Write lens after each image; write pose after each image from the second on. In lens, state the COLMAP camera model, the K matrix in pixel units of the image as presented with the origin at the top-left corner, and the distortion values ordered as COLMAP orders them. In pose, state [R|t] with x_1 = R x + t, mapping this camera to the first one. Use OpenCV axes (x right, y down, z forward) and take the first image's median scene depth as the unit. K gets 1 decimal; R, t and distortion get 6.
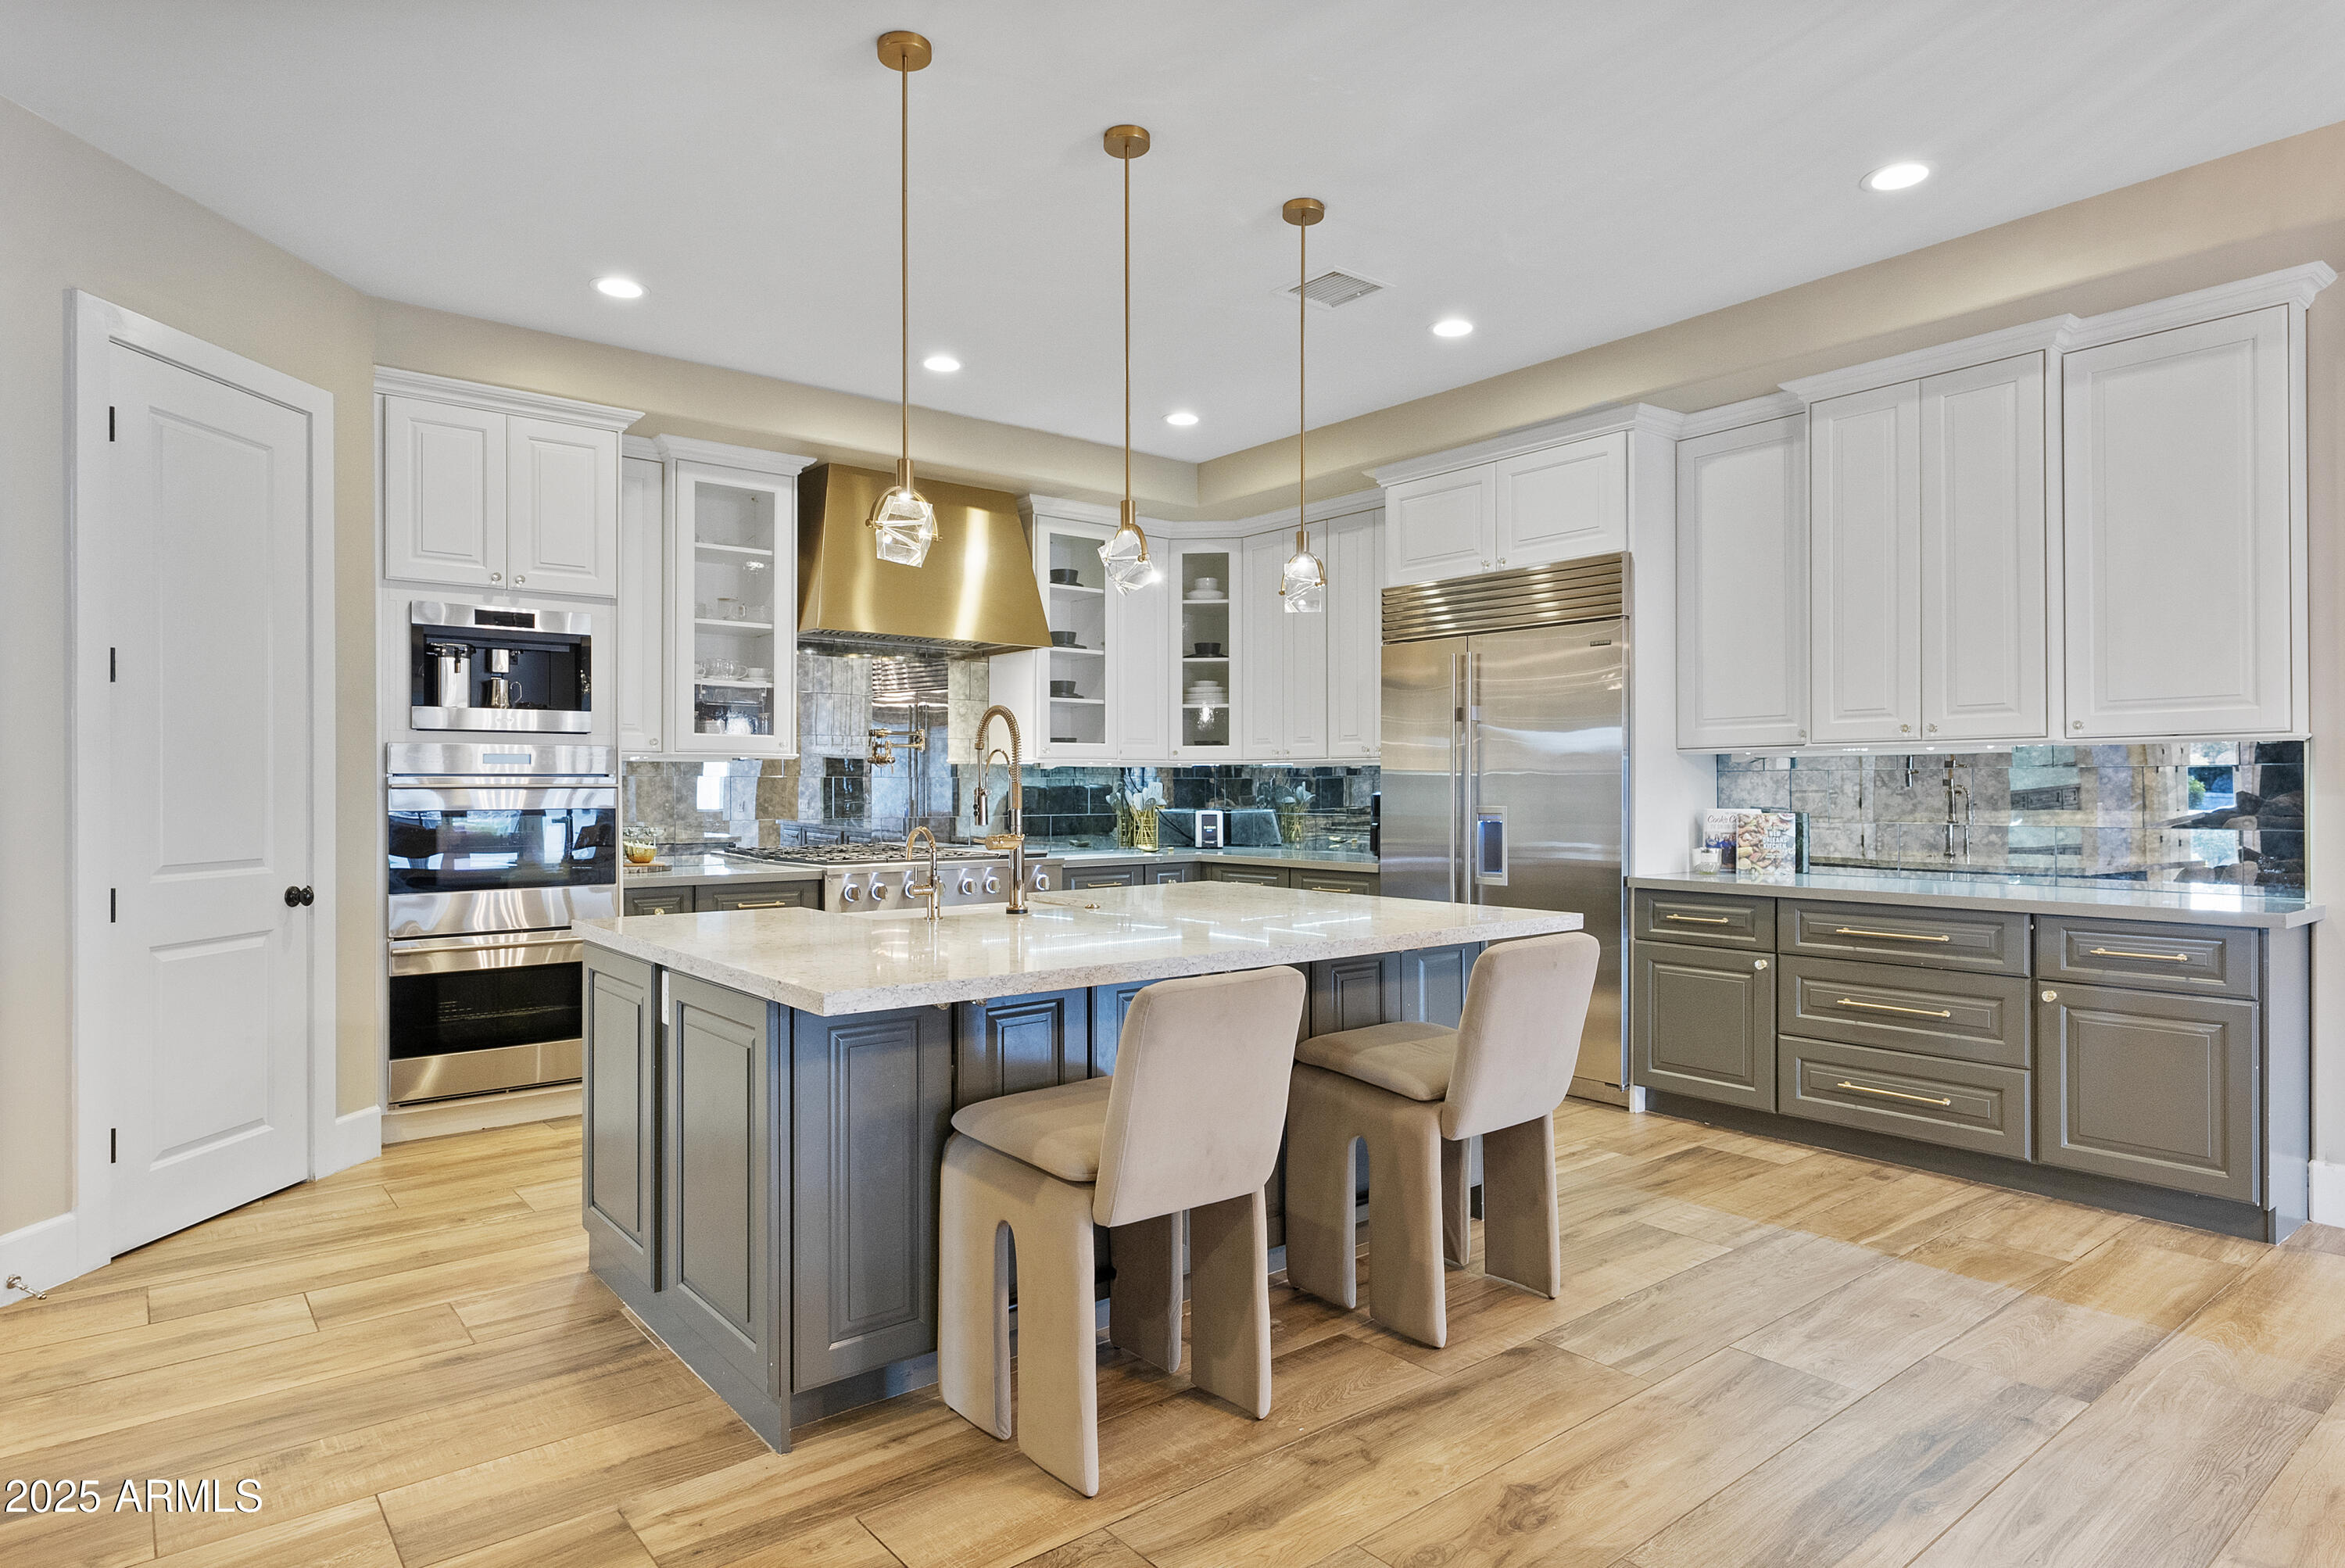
lens RADIAL K [[1324.3, 0, 1168.4], [0, 1324.3, 787.4], [0, 0, 1]] dist [-0.004934, -0.000699]
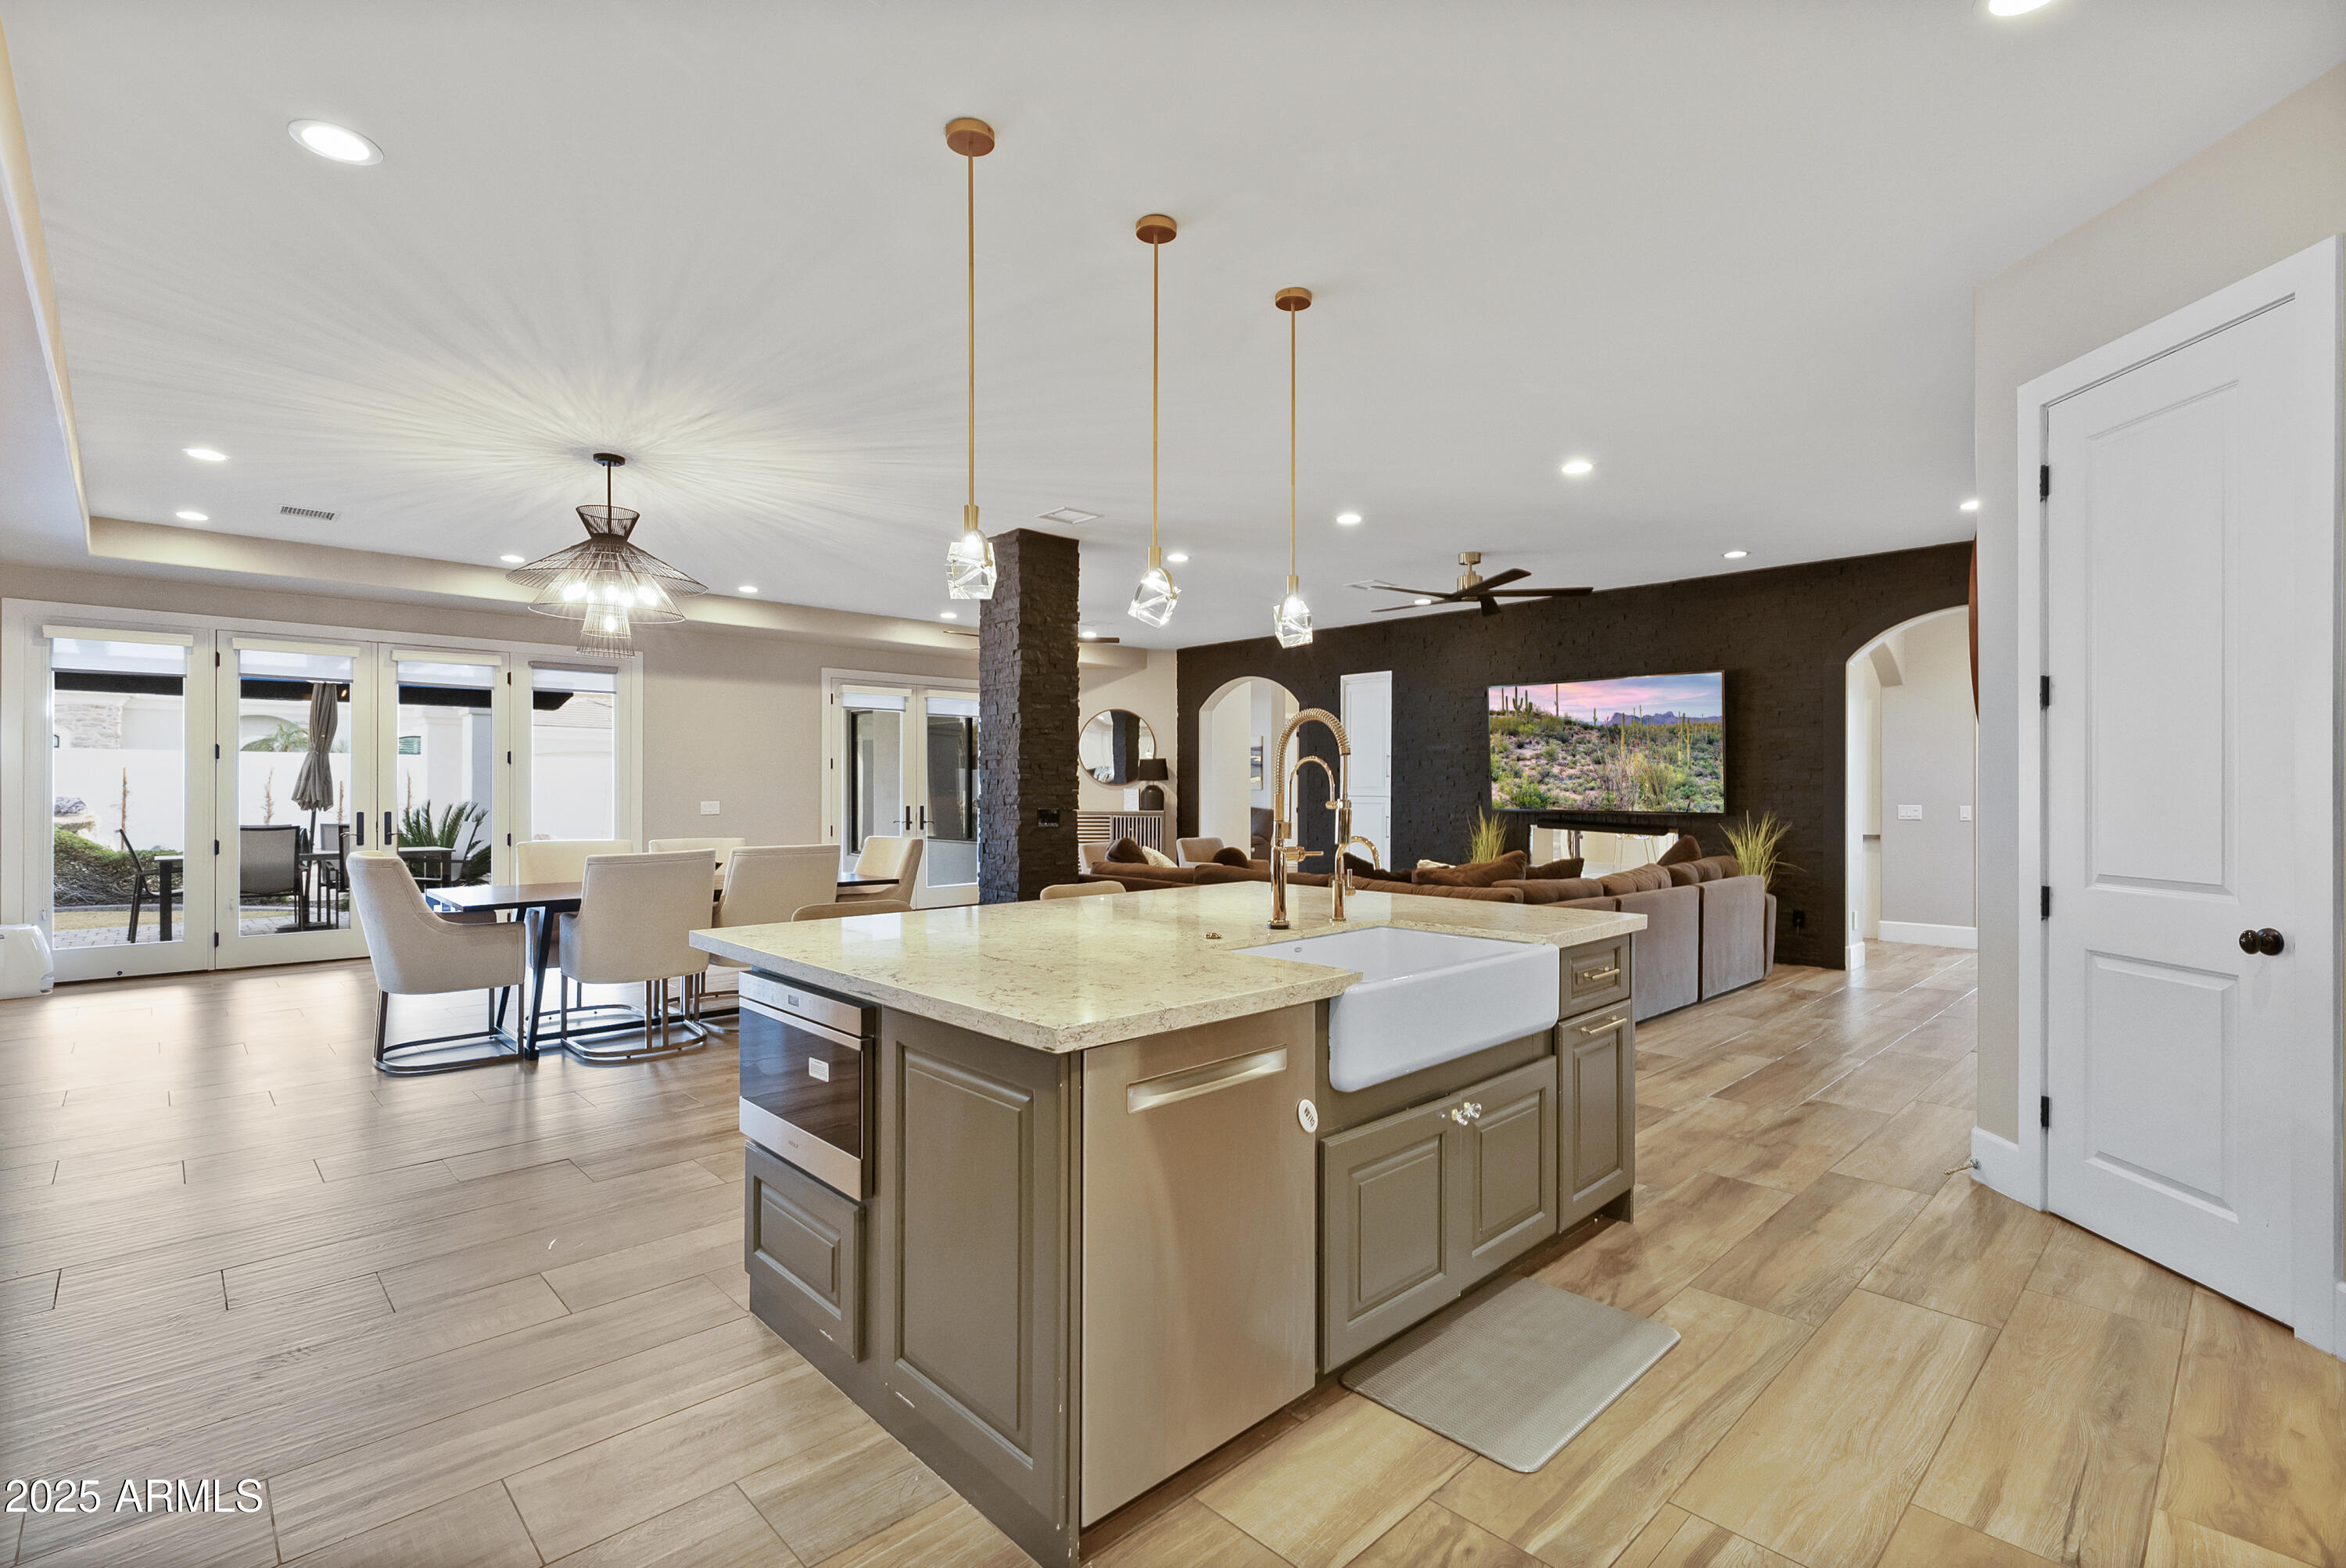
lens RADIAL K [[1066.7, 0, 1186.8], [0, 1066.7, 793.4], [0, 0, 1]] dist [0.000639, 0.000080]
pose [[-0.995871, 0.001042, -0.090774, 0.018688], [0.001227, 0.999997, -0.001978, -0.002739], [0.090771, -0.002081, -0.995870, 1.488901]]
